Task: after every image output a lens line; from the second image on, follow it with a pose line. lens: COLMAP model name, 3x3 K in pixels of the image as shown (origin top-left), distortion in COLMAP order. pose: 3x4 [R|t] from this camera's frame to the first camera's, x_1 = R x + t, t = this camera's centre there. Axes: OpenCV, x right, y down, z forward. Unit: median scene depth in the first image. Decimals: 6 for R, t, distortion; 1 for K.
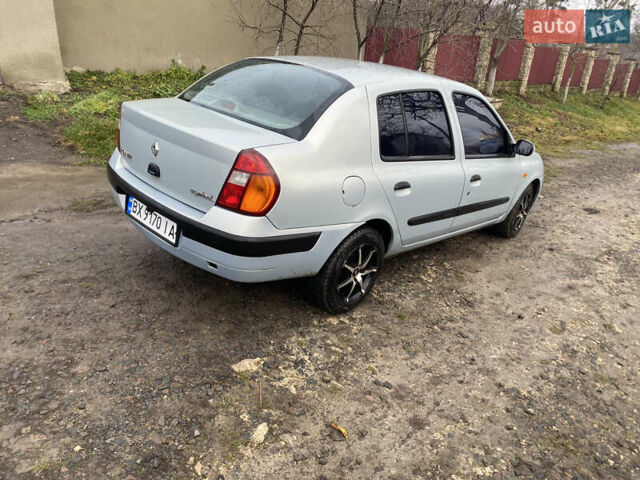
lens RADIAL K [[479.4, 0, 320.0], [0, 479.4, 240.0], [0, 0, 1]] dist [0.018812, -0.008807]
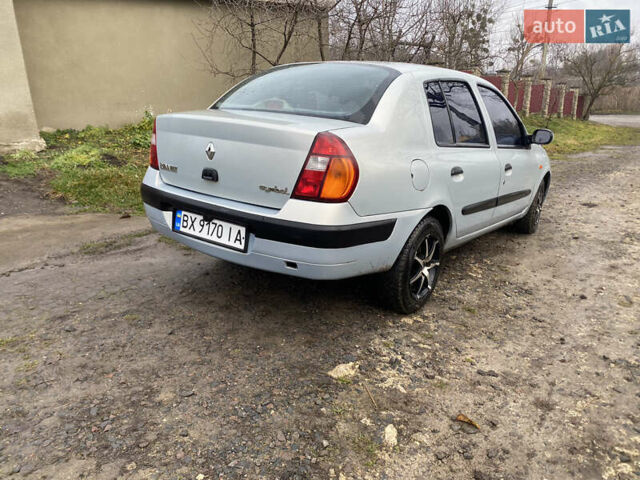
lens RADIAL K [[479.4, 0, 320.0], [0, 479.4, 240.0], [0, 0, 1]] dist [0.018812, -0.008807]
pose [[0.989365, -0.118286, 0.084643, -0.213438], [0.126457, 0.987043, -0.098761, 0.090476], [-0.071865, 0.108414, 0.991505, 0.076189]]
